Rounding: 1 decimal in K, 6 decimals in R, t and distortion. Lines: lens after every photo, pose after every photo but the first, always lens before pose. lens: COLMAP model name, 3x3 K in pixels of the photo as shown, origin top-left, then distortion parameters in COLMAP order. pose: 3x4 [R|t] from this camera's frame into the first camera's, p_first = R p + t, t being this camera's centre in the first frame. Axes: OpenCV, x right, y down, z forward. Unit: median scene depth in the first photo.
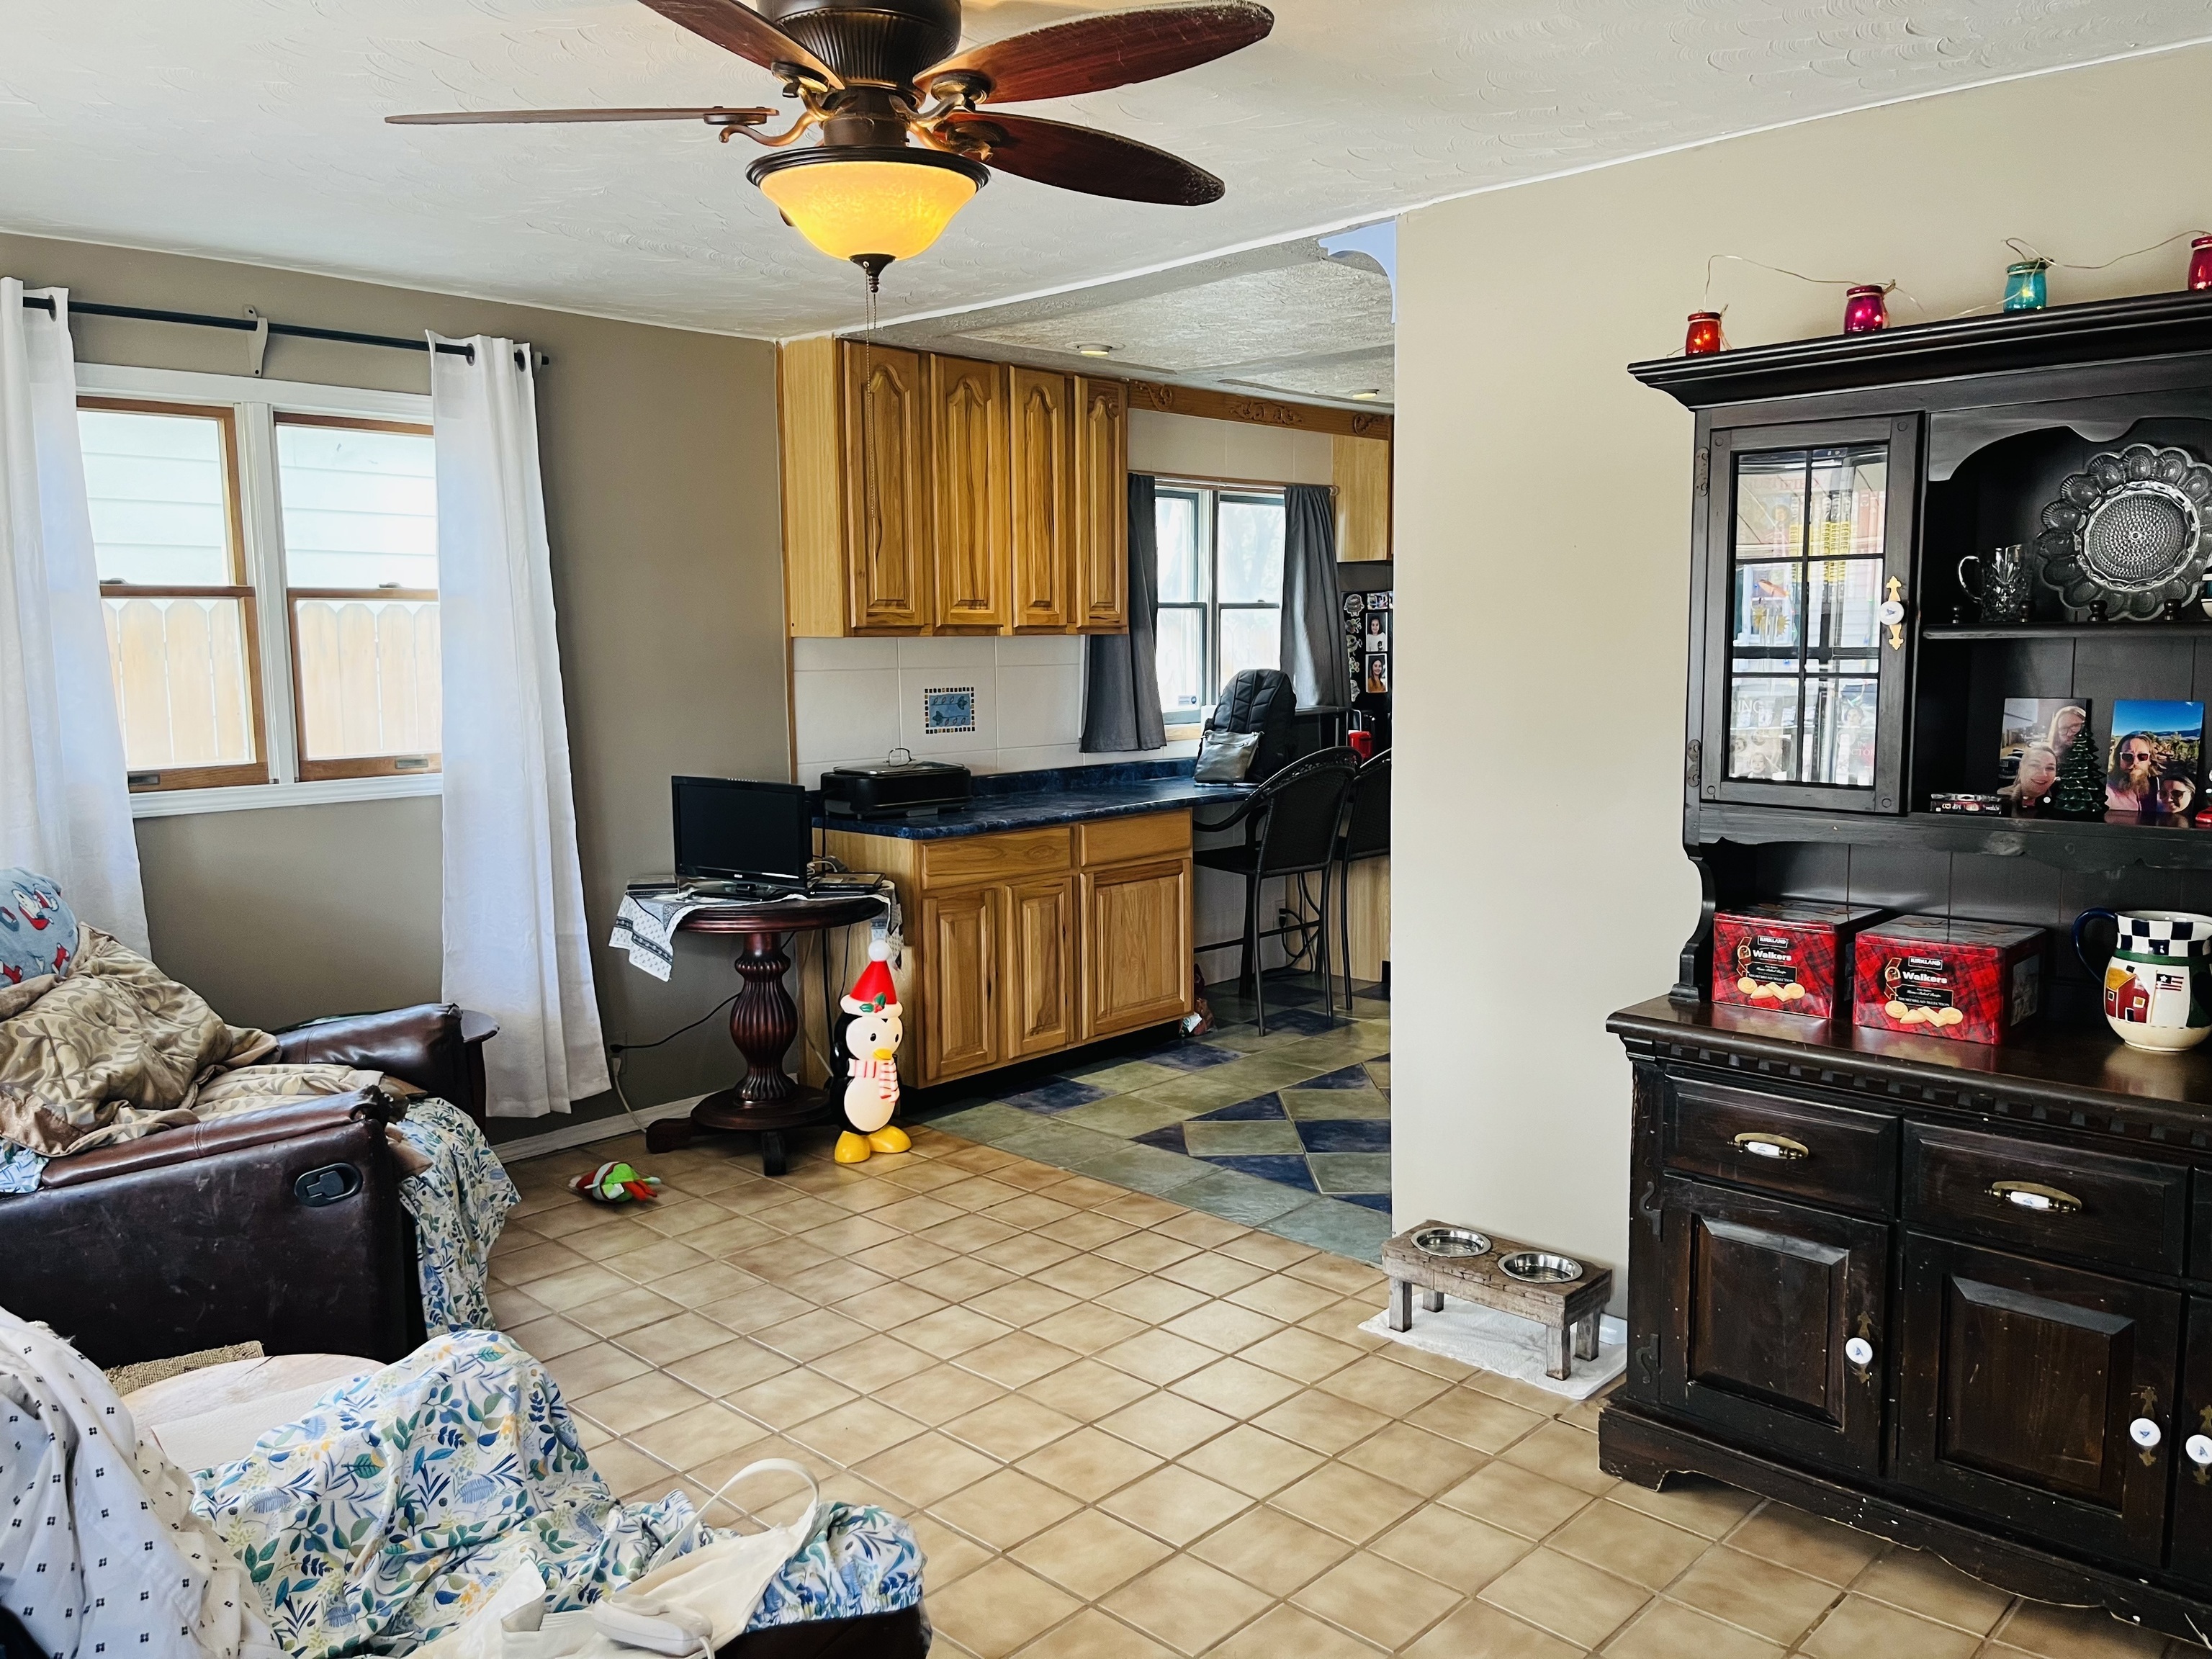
lens RADIAL K [[1688.8, 0, 1107.2], [0, 1688.8, 831.9], [0, 0, 1]] dist [0.067922, -0.093775]
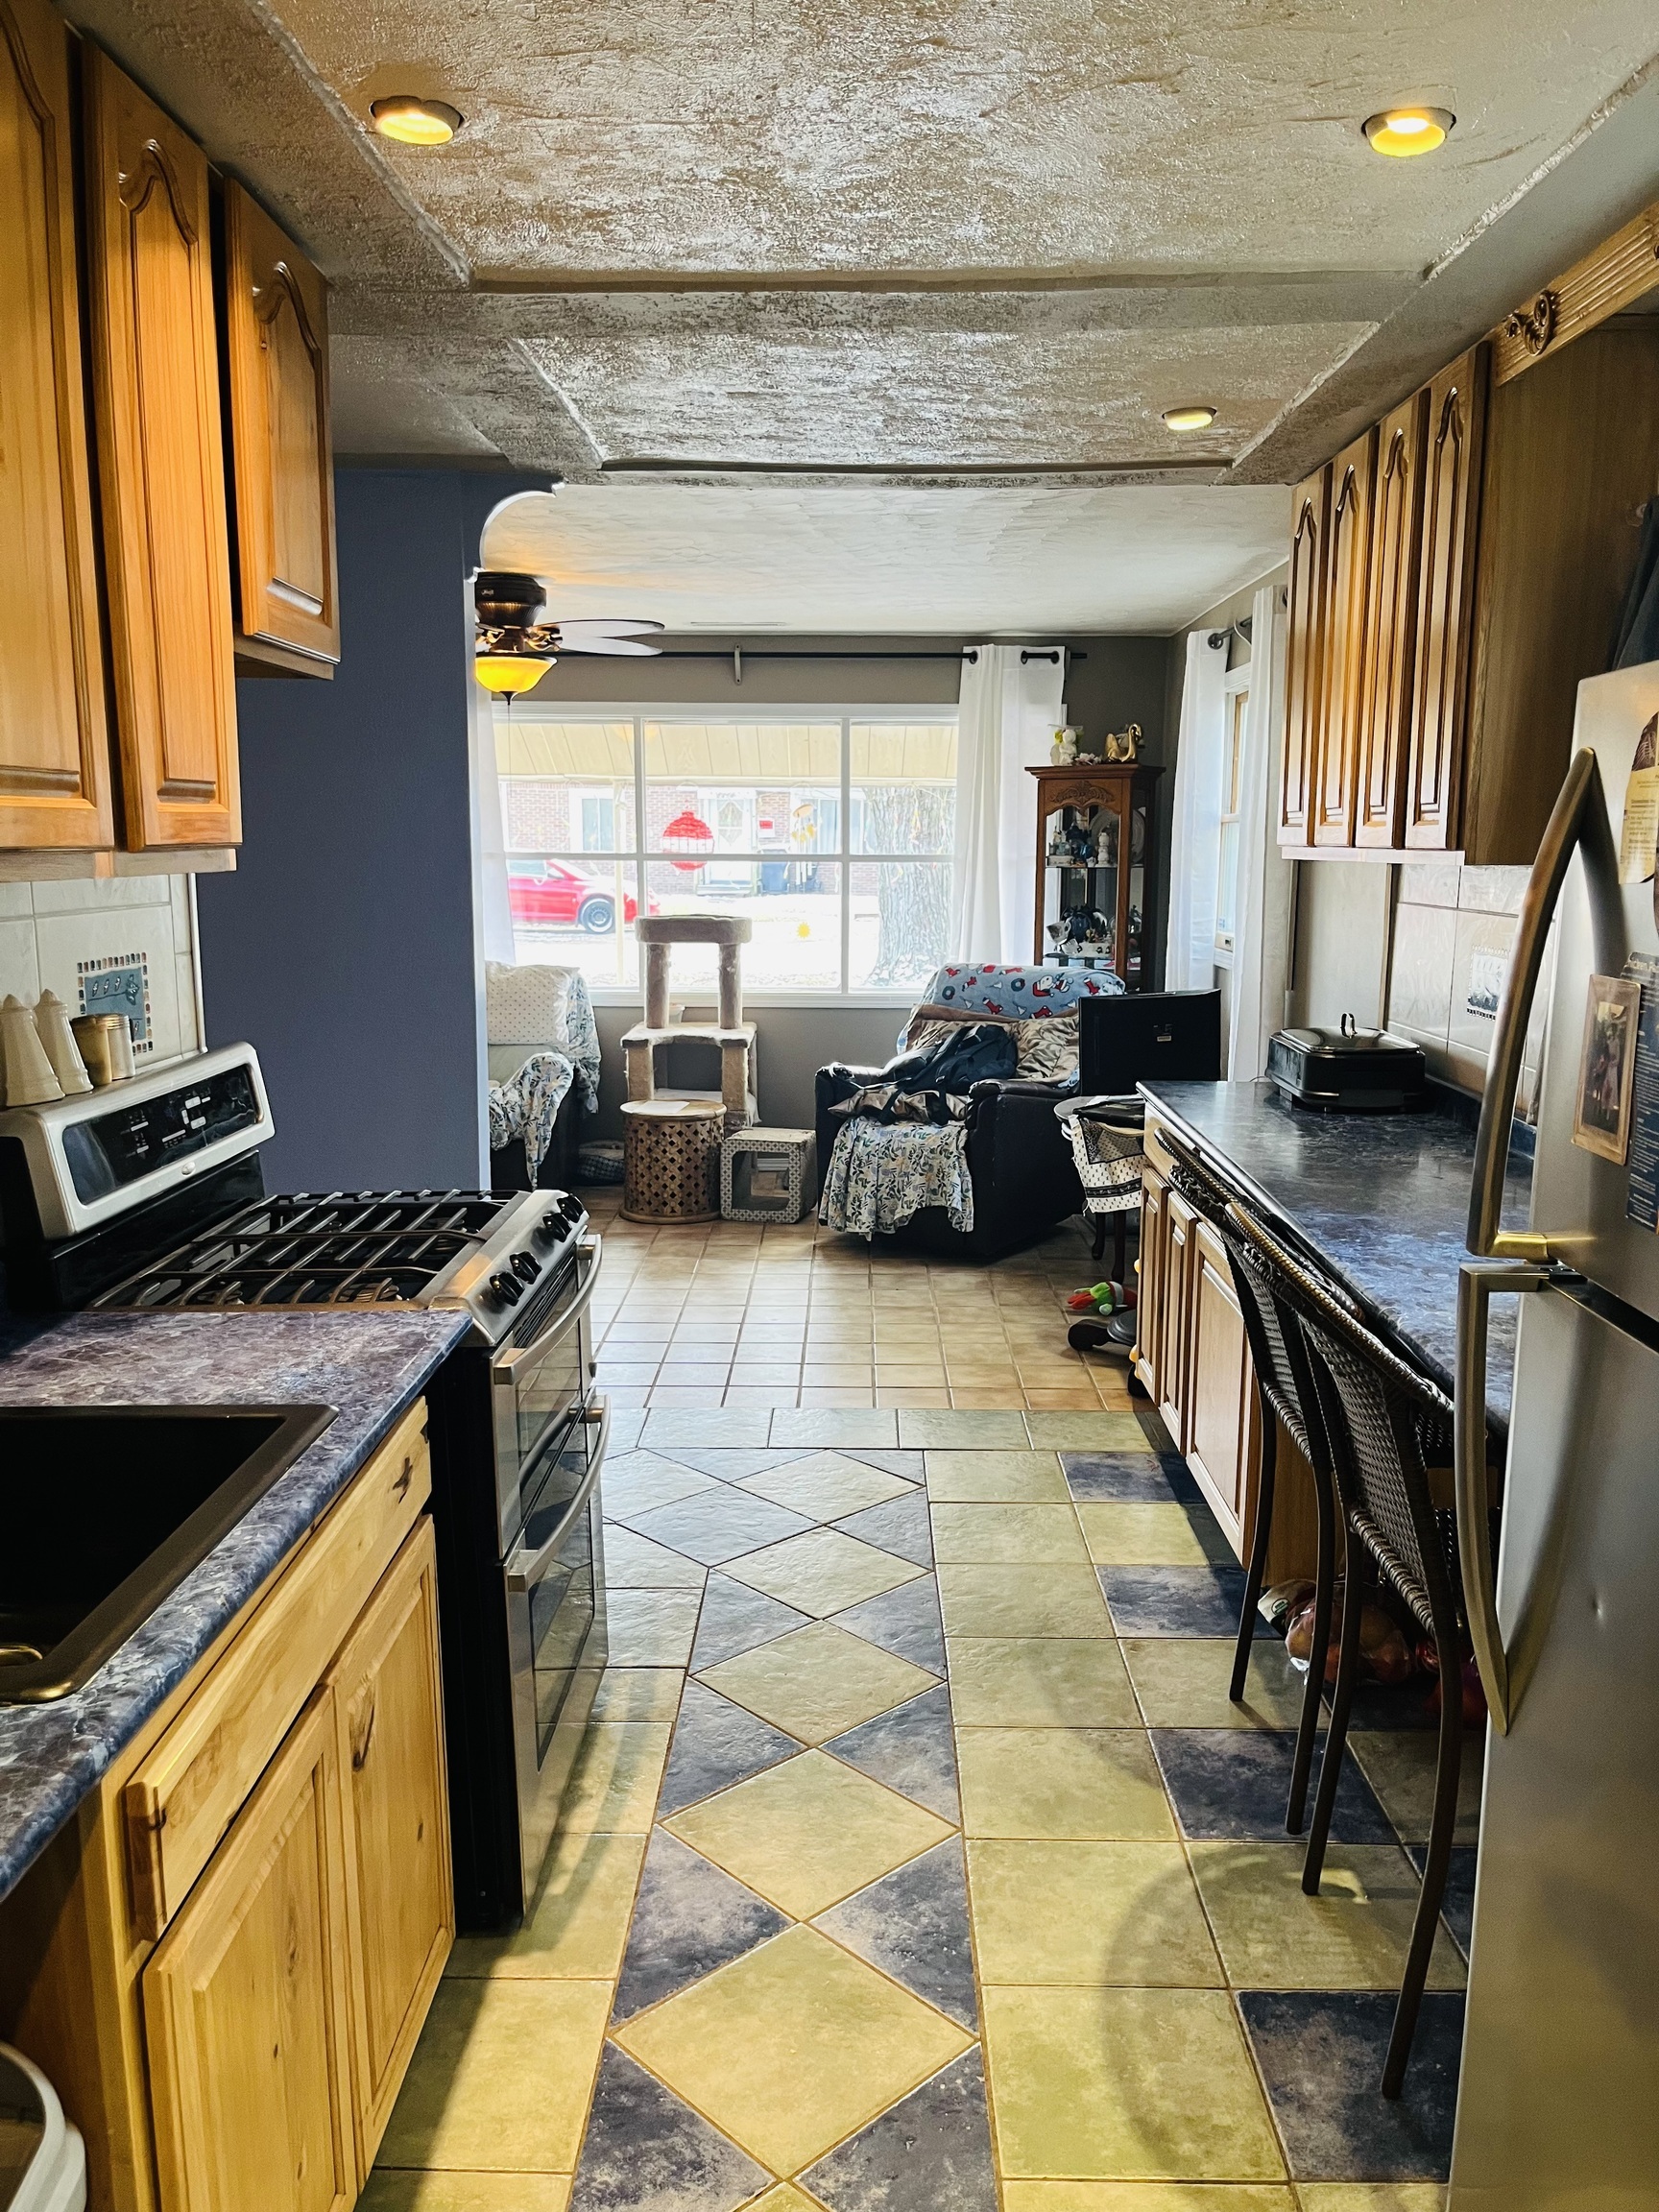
lens RADIAL K [[1688.8, 0, 827.6], [0, 1688.8, 1113.6], [0, 0, 1]] dist [0.067922, -0.093775]
pose [[-0.728934, 0.121825, -0.673657, 0.568942], [-0.080434, 0.961982, 0.261000, -0.189442], [0.679842, 0.244436, -0.691423, 1.439085]]
